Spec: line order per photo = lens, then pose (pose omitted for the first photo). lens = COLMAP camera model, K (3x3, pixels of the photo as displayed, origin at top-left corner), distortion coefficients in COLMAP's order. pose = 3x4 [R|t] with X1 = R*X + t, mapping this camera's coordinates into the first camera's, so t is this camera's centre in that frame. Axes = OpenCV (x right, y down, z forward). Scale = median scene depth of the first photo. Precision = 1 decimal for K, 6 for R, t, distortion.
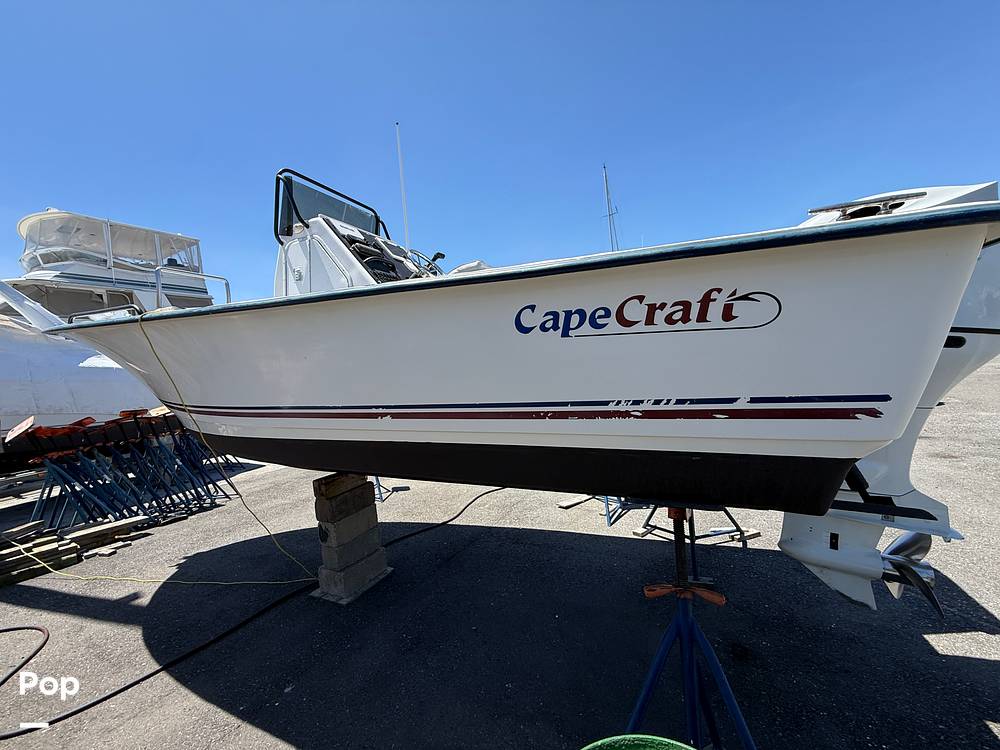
lens RADIAL K [[396.9, 0, 494.5], [0, 396.9, 369.7], [0, 0, 1]] dist [-0.001627, 0.000515]
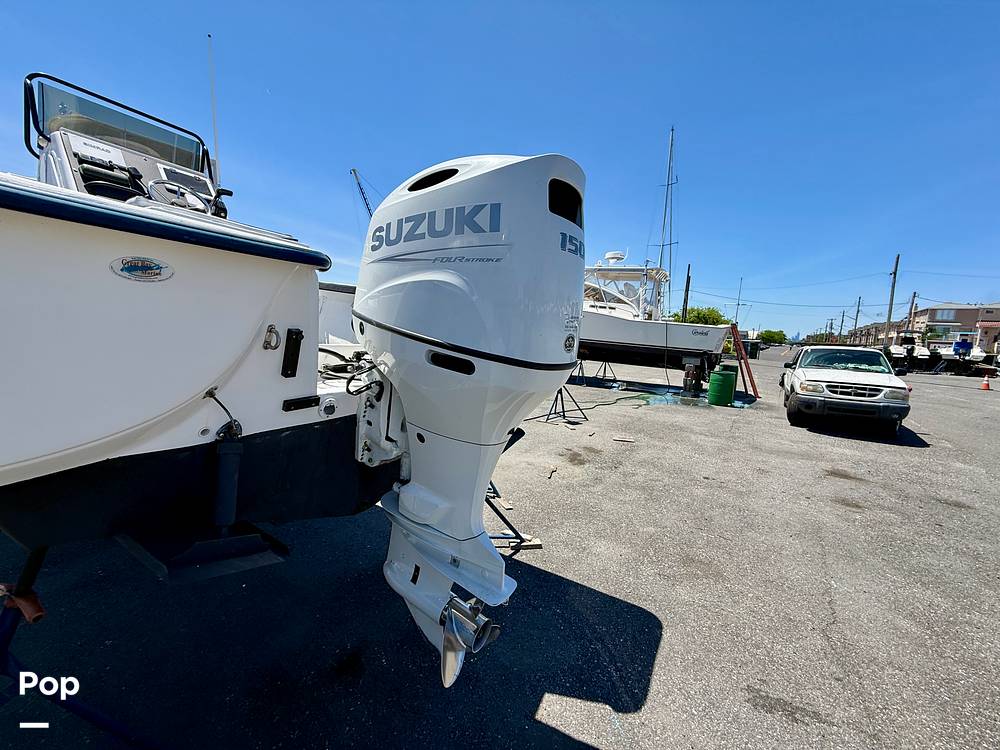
lens RADIAL K [[400.6, 0, 499.9], [0, 400.6, 361.2], [0, 0, 1]] dist [0.000239, -0.000051]
pose [[0.983379, 0.161562, -0.082846, 0.606515], [-0.154271, 0.984106, 0.087952, -0.077998], [0.095739, -0.073709, 0.992674, 0.104177]]
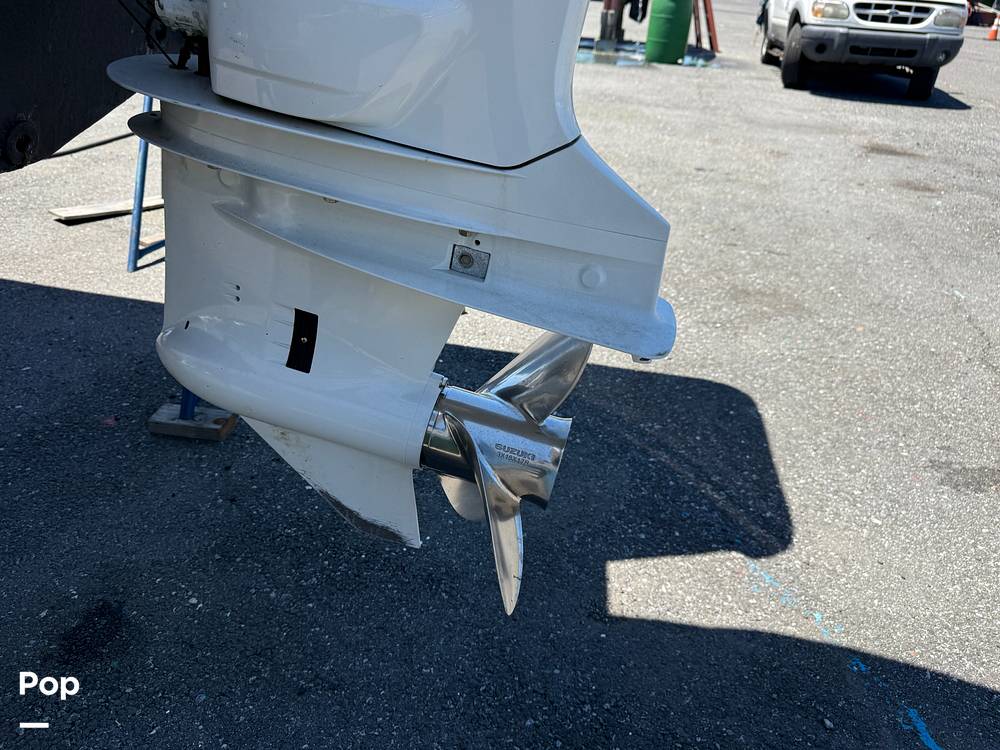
lens RADIAL K [[740.6, 0, 486.0], [0, 740.6, 374.0], [0, 0, 1]] dist [0.006408, -0.004136]
pose [[0.953843, 0.018165, 0.299757, 0.484738], [-0.158723, 0.877850, 0.451870, 0.129526], [-0.254934, -0.478591, 0.840214, 0.332351]]
